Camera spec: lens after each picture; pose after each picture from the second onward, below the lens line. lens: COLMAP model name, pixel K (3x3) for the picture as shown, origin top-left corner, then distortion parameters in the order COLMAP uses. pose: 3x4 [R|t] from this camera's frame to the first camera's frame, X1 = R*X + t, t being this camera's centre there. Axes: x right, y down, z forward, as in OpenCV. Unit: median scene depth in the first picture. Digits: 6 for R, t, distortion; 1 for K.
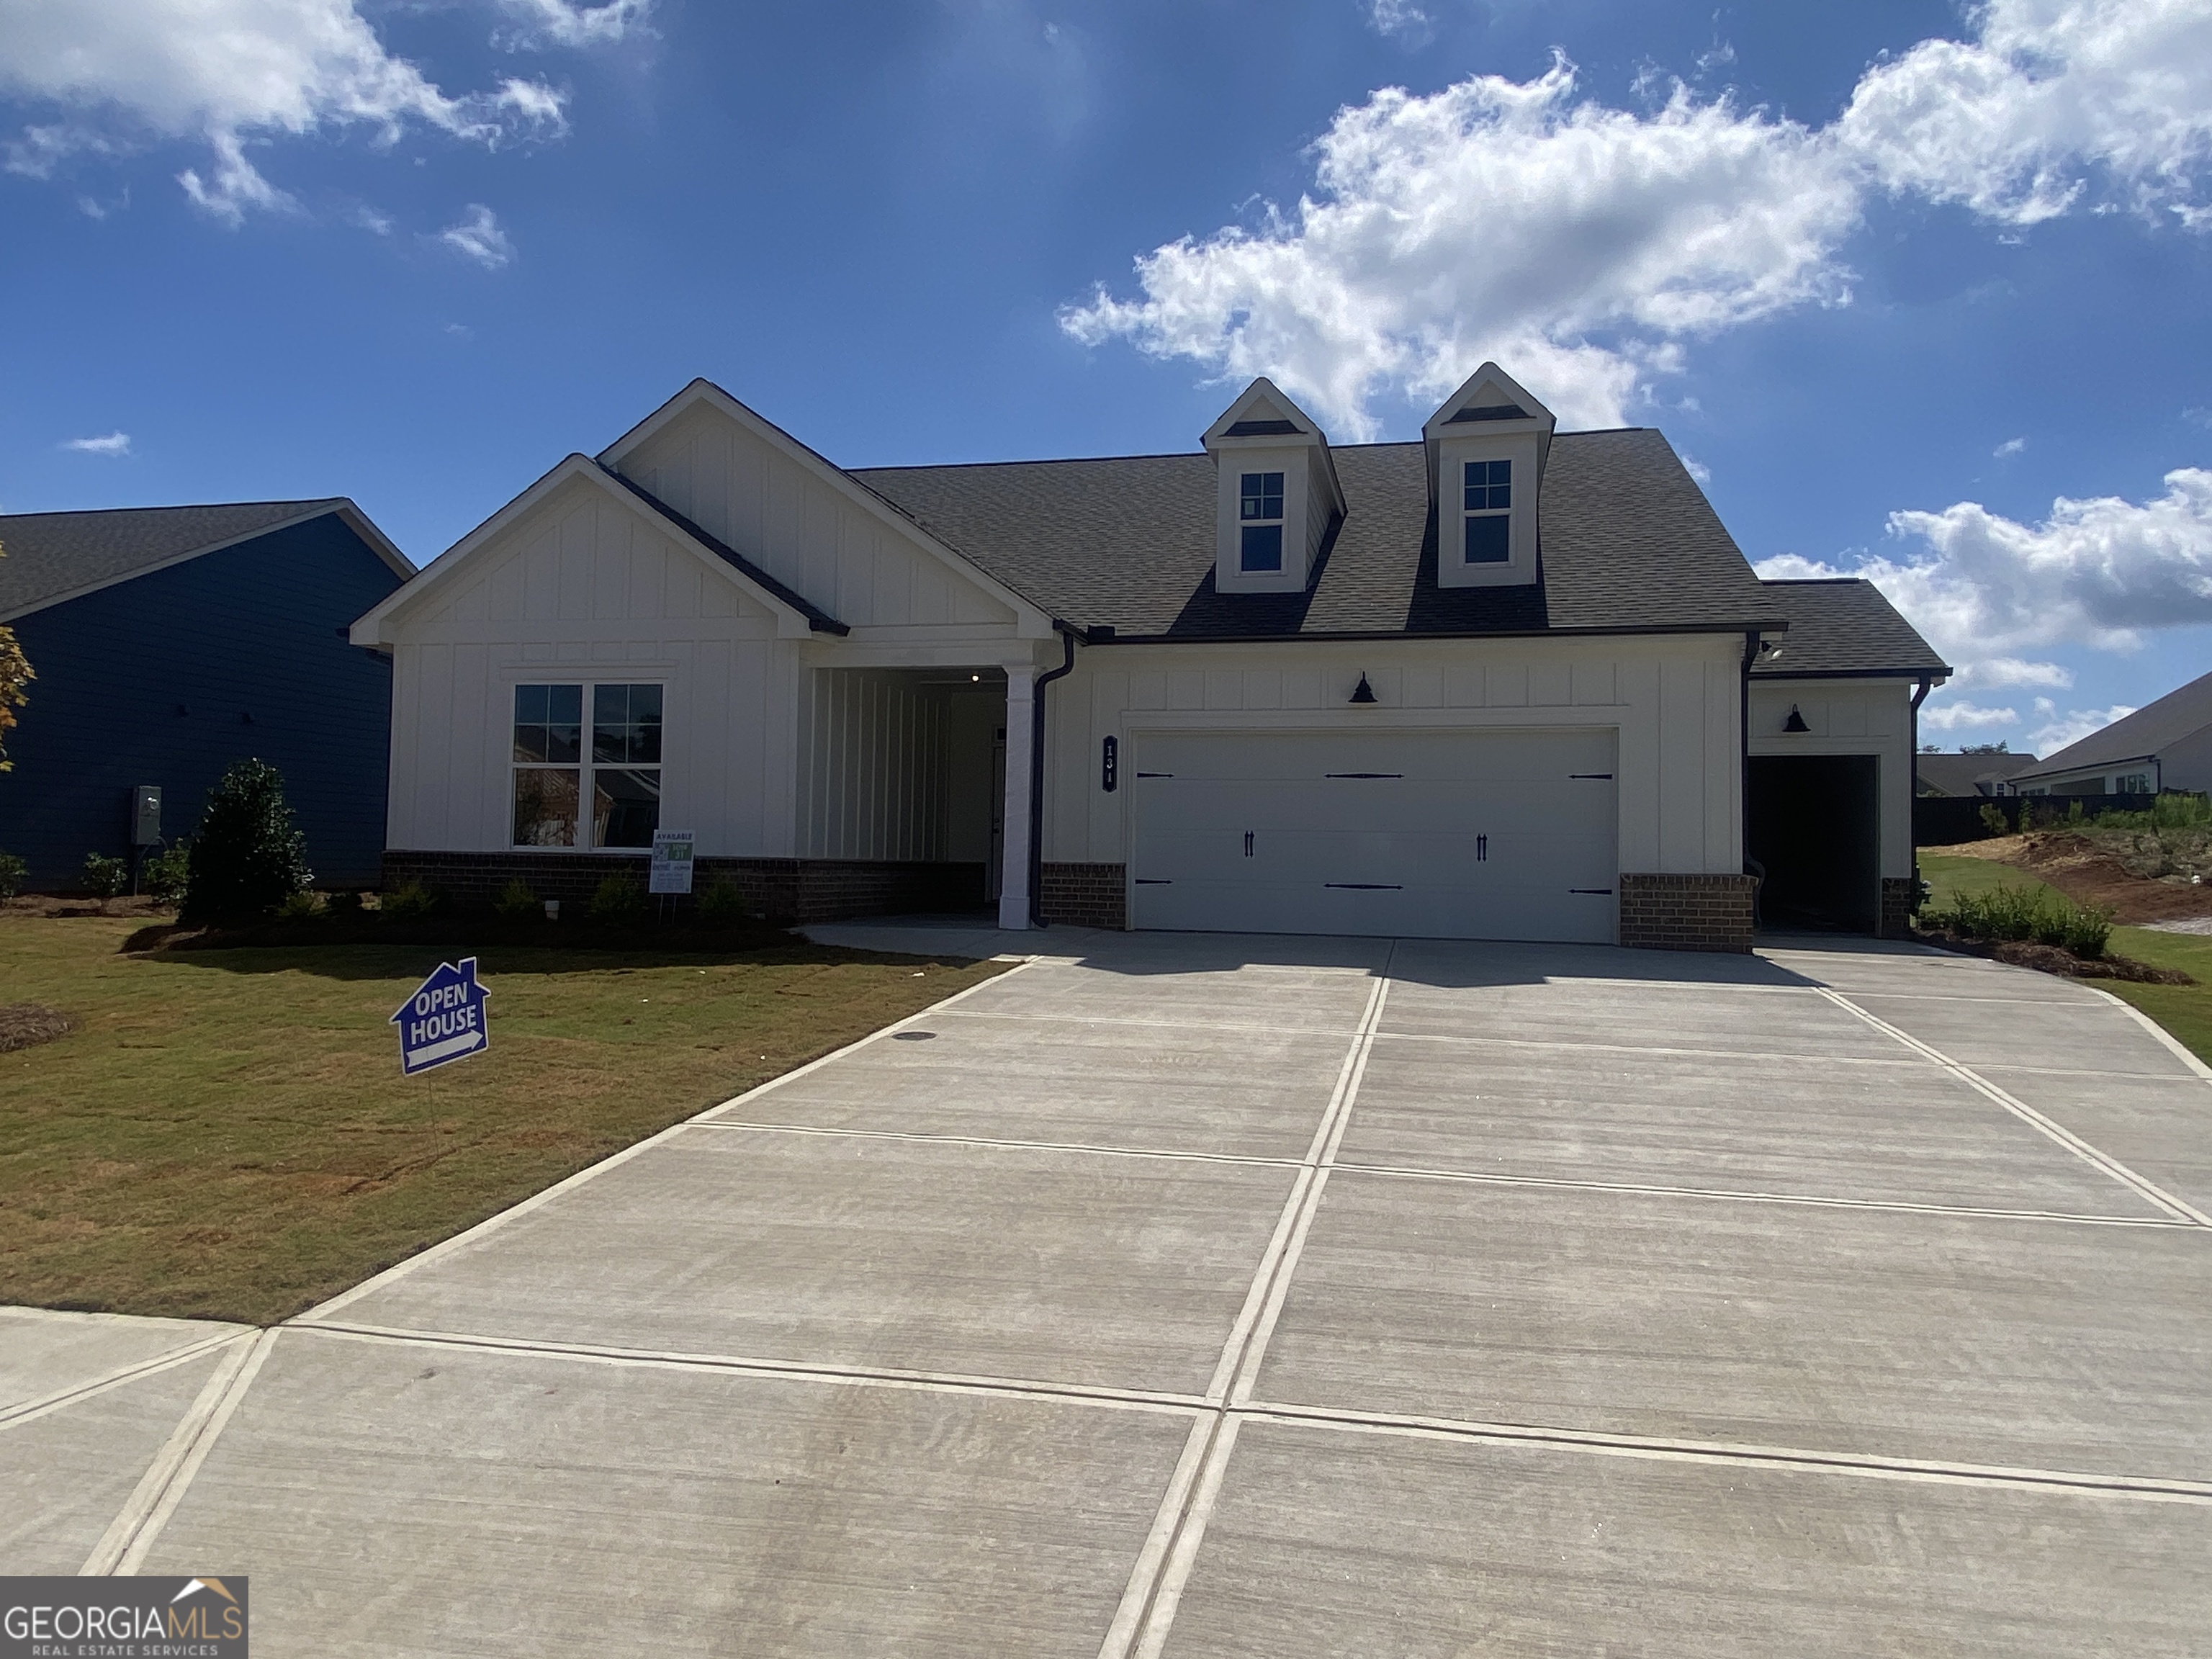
lens RADIAL K [[1458.4, 0, 1106.0], [0, 1458.4, 829.5], [0, 0, 1]] dist [0.086258, -0.102448]
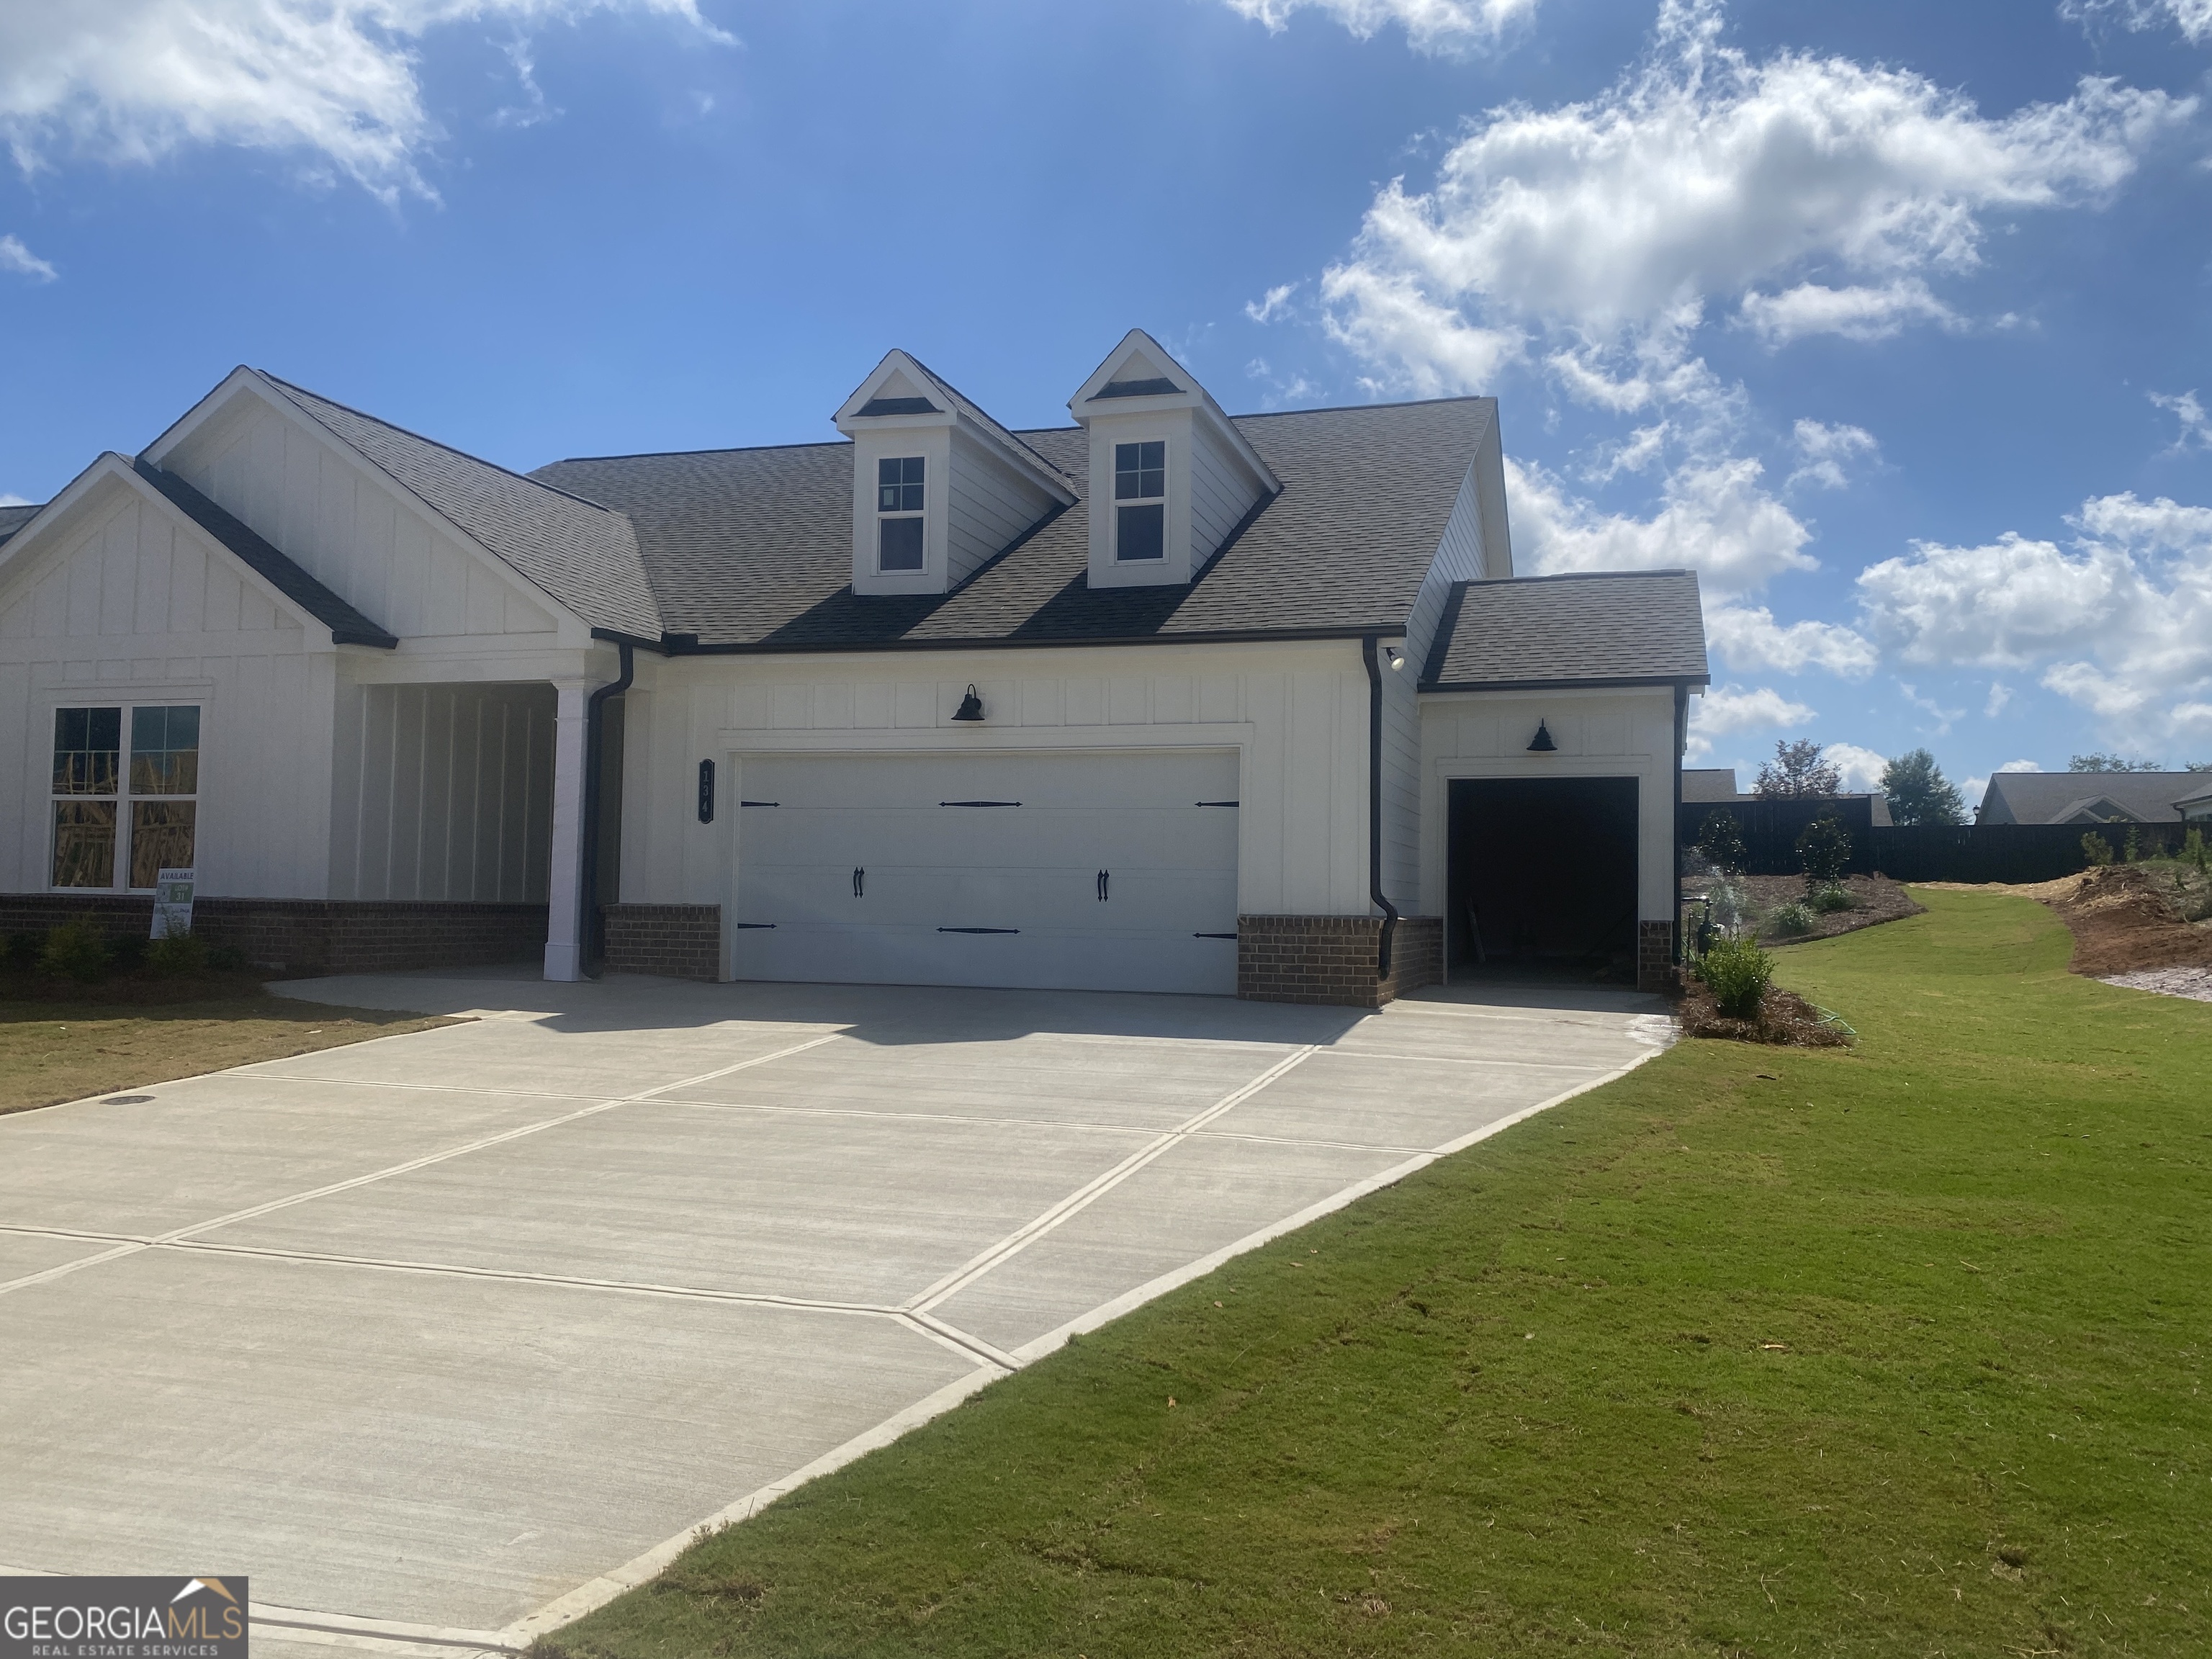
lens RADIAL K [[1714.9, 0, 1106.0], [0, 1714.9, 829.5], [0, 0, 1]] dist [0.010814, -0.002489]
pose [[0.998597, -0.004694, -0.052742, 0.304625], [0.003781, 0.999842, -0.017390, -0.003110], [0.052816, 0.017166, 0.998457, -0.015238]]
